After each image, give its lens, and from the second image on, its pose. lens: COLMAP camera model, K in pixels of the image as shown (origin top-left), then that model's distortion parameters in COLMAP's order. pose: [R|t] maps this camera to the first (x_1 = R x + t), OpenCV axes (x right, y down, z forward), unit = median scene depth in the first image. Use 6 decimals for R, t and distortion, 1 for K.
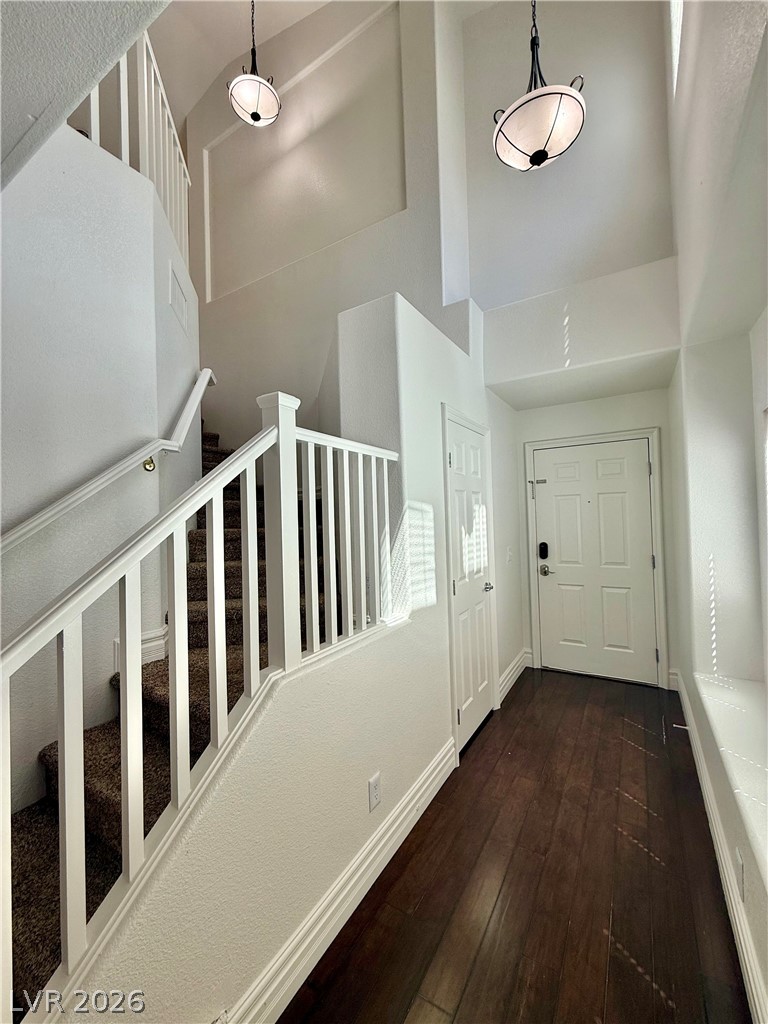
lens RADIAL K [[407.0, 0, 384.0], [0, 407.0, 512.0], [0, 0, 1]] dist [0.000424, 0.000527]
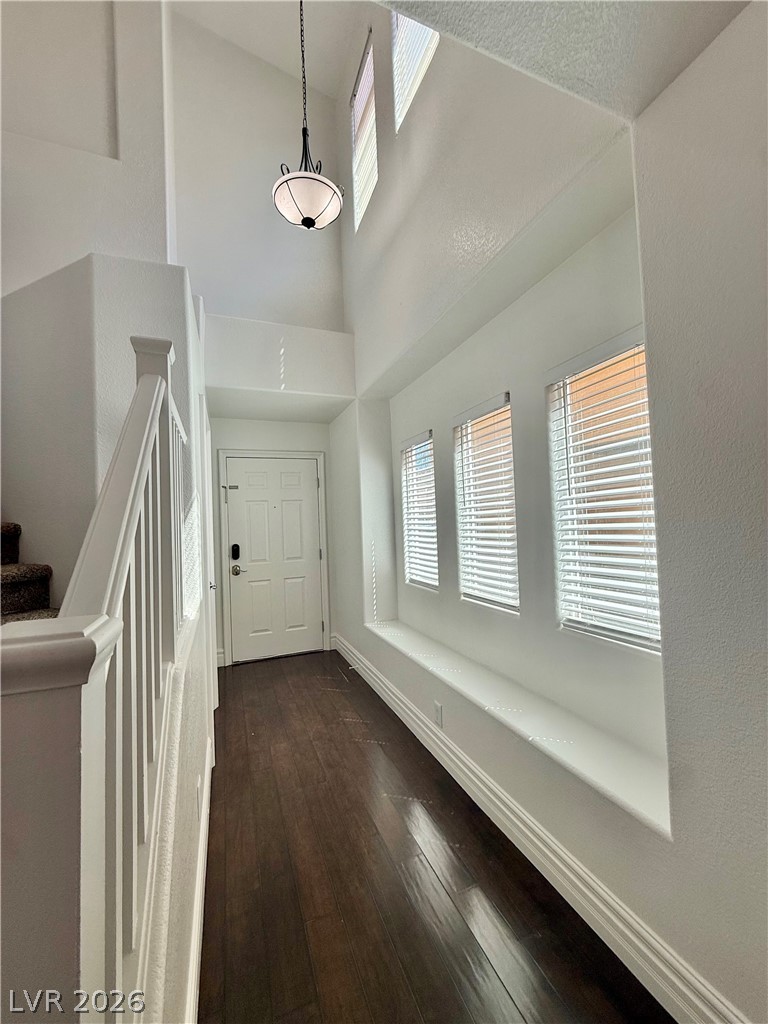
lens RADIAL K [[407.0, 0, 384.0], [0, 407.0, 512.0], [0, 0, 1]] dist [0.000424, 0.000527]
pose [[0.600603, 0.028123, 0.799053, -0.263030], [0.009579, 0.999056, -0.042362, 0.045151], [-0.799490, 0.033097, 0.599767, 0.050974]]
